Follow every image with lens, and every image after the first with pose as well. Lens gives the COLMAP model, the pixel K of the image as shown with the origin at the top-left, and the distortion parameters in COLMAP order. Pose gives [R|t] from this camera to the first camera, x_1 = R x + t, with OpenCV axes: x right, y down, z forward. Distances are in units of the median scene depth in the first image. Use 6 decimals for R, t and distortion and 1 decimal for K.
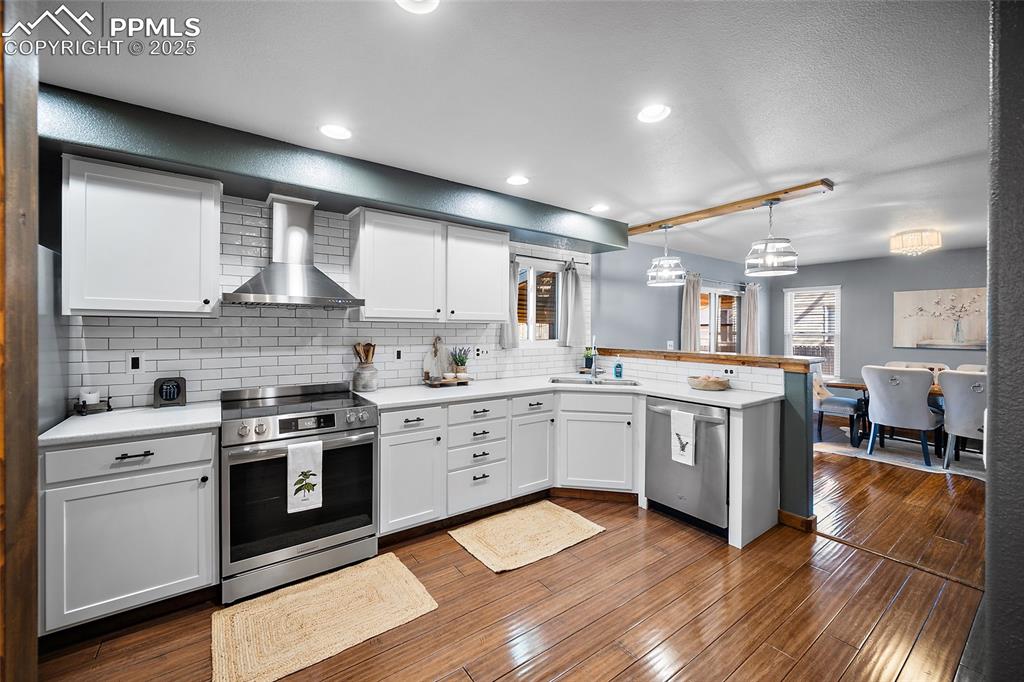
lens RADIAL K [[385.7, 0, 512.0], [0, 385.7, 341.0], [0, 0, 1]] dist [-0.000034, 0.000043]
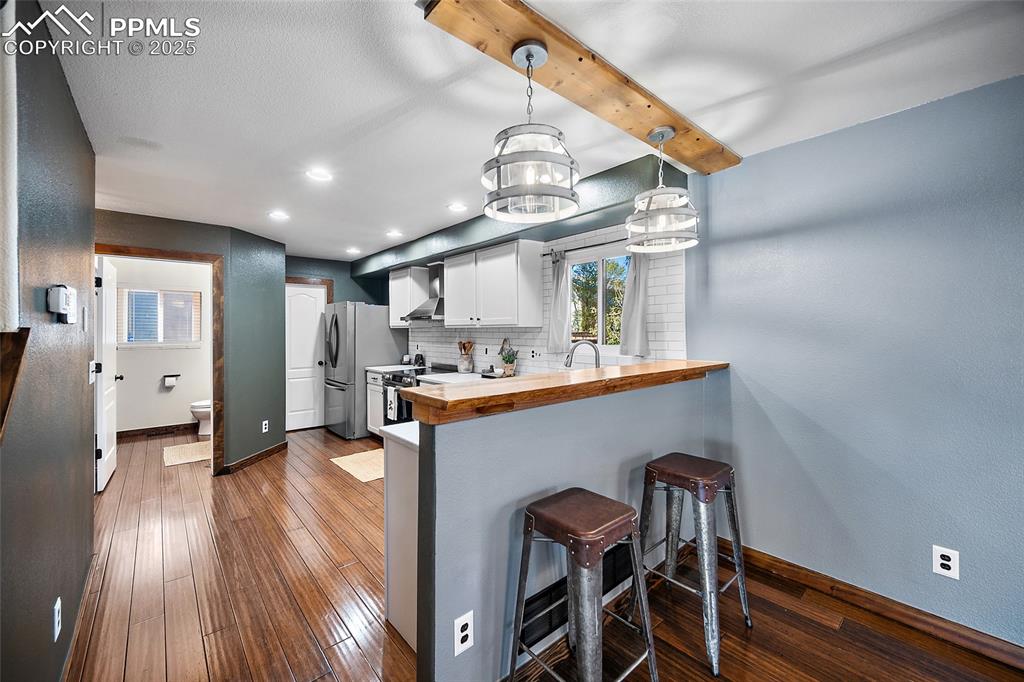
lens RADIAL K [[403.4, 0, 510.1], [0, 403.4, 335.9], [0, 0, 1]] dist [0.000064, 0.000023]
pose [[0.109940, 0.002867, -0.993934, 1.216333], [-0.027812, 0.999613, -0.000193, -0.022694], [0.993549, 0.027664, 0.109977, 0.986285]]
